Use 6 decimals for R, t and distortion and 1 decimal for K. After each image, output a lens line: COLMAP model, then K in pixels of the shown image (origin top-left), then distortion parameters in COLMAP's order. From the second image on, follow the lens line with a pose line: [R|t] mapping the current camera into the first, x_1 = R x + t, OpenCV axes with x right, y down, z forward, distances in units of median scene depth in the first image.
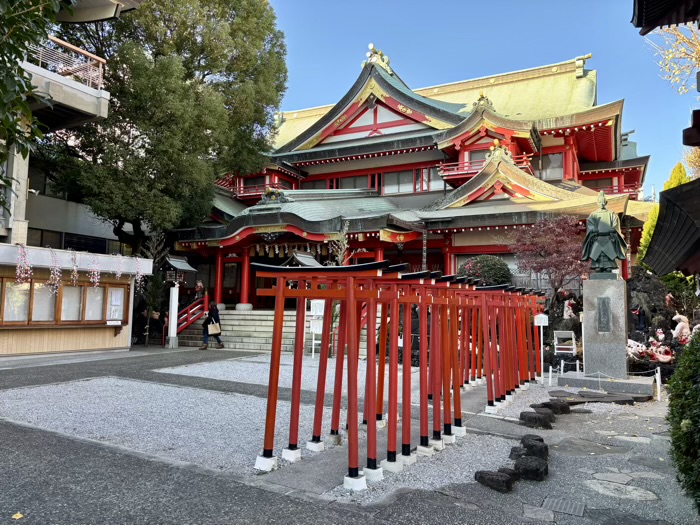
lens RADIAL K [[526.9, 0, 350.0], [0, 526.9, 262.5], [0, 0, 1]] dist [0.113404, -0.130538]
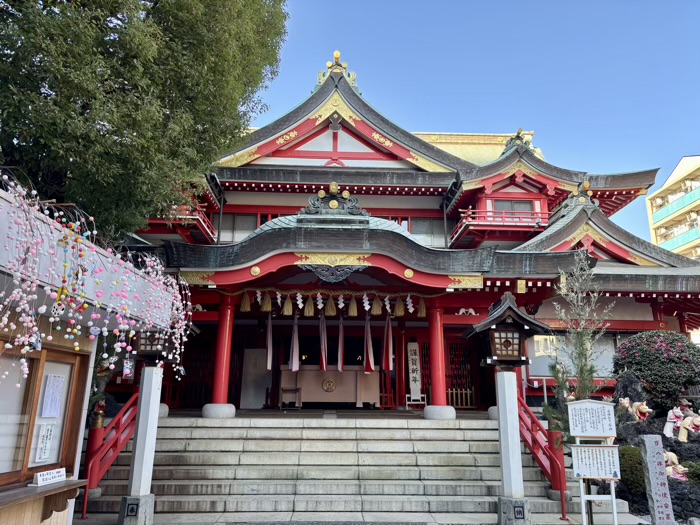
lens RADIAL K [[526.9, 0, 350.0], [0, 526.9, 262.5], [0, 0, 1]] dist [0.113404, -0.130538]
pose [[0.880092, 0.115141, 0.460631, -0.320038], [-0.037498, 0.983976, -0.174313, 0.026869], [-0.473320, 0.136138, 0.870307, 0.446373]]
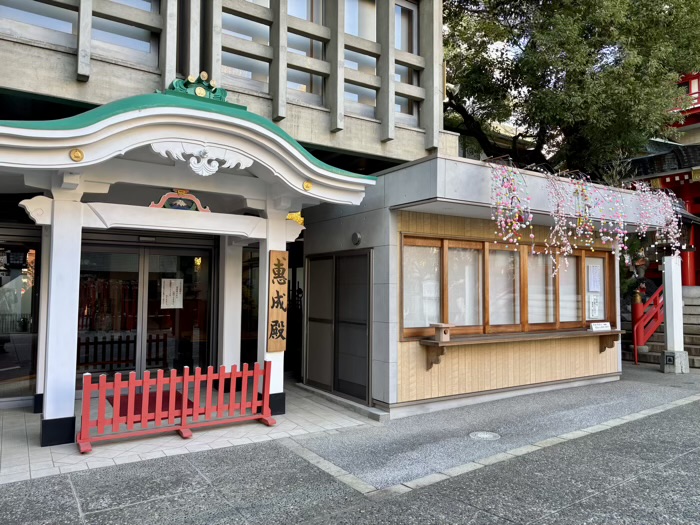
lens RADIAL K [[525.2, 0, 336.6], [0, 525.2, 260.6], [0, 0, 1]] dist [-0.003839, 0.001273]
pose [[0.882158, -0.040012, -0.469251, -0.305138], [0.051765, 0.998585, 0.012167, 0.022303], [0.468100, -0.035024, 0.882981, 0.318864]]
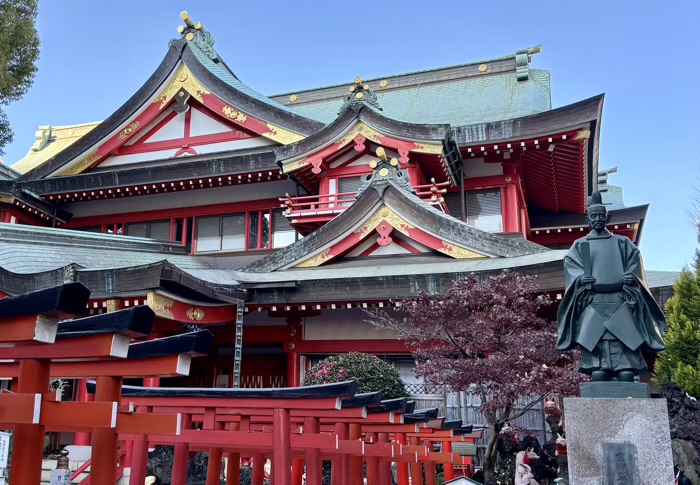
lens RADIAL K [[768.6, 0, 193.5], [0, 768.6, 255.5], [0, 0, 1]] dist [0.132803, -0.276483]
pose [[0.999224, 0.039369, -0.001088, 0.075926], [-0.039004, 0.985372, -0.165896, 0.017740], [-0.005459, 0.165810, 0.986143, 0.200883]]
